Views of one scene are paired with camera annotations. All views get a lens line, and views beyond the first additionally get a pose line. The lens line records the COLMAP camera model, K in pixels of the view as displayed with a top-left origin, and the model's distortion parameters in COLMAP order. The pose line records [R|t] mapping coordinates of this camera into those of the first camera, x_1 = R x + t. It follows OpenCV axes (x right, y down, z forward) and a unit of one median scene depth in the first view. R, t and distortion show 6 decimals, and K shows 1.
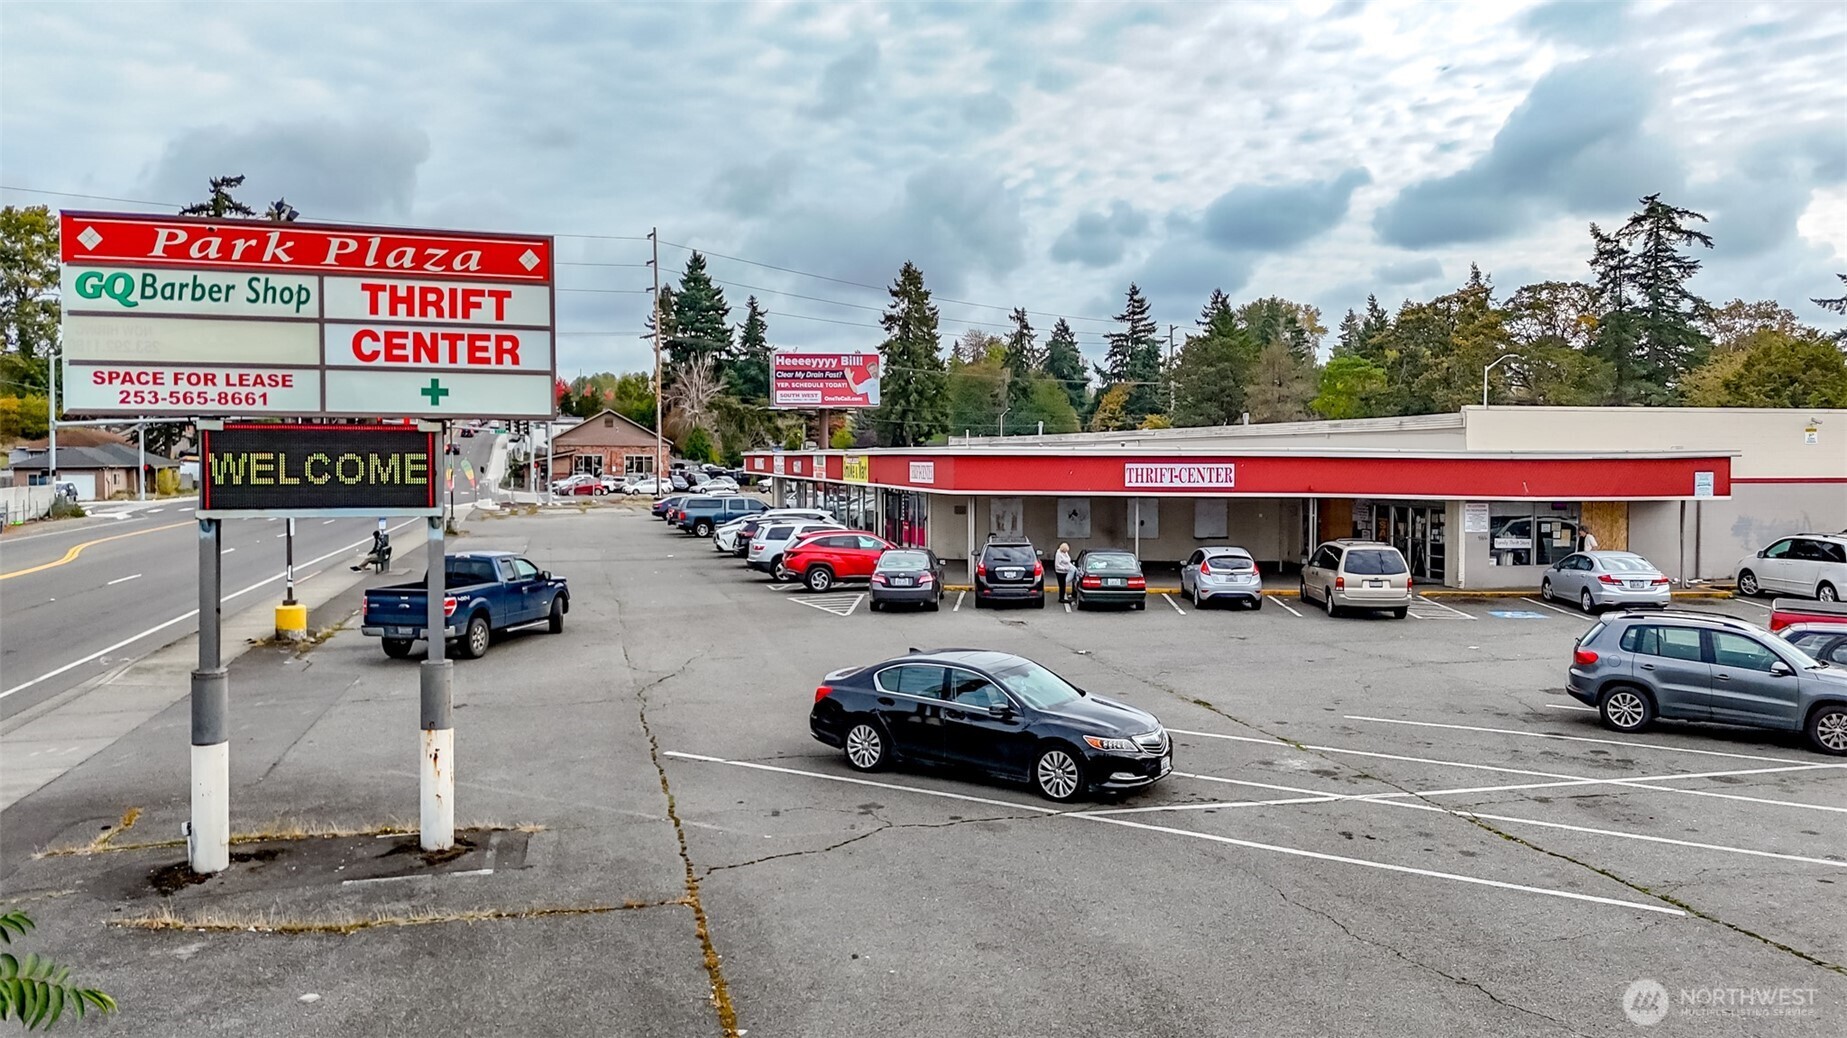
lens RADIAL K [[2470.8, 0, 931.7], [0, 2470.8, 655.3], [0, 0, 1]] dist [0.292057, -0.997331]
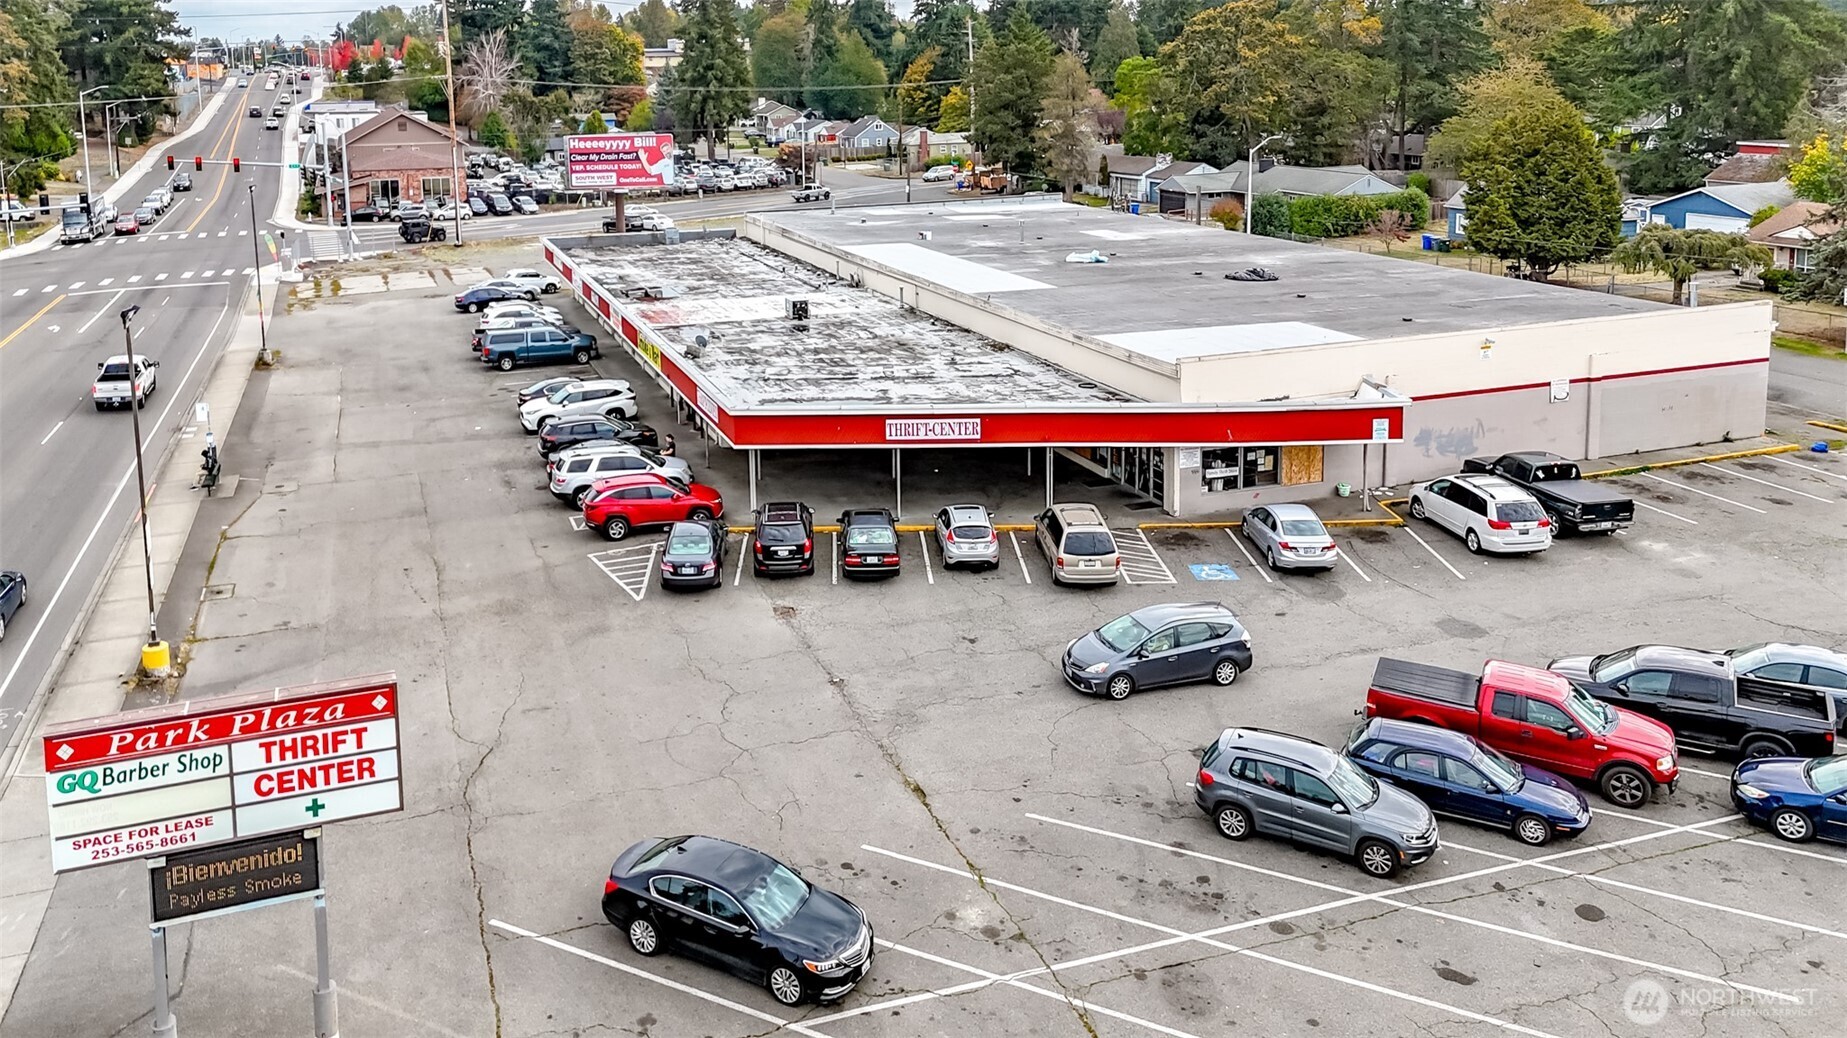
lens RADIAL K [[2470.8, 0, 931.7], [0, 2470.8, 655.3], [0, 0, 1]] dist [0.292057, -0.997331]
pose [[0.997109, -0.029436, 0.070051, 0.046815], [0.018958, 0.989133, 0.145795, -0.380680], [-0.073581, -0.144046, 0.986832, -0.379838]]
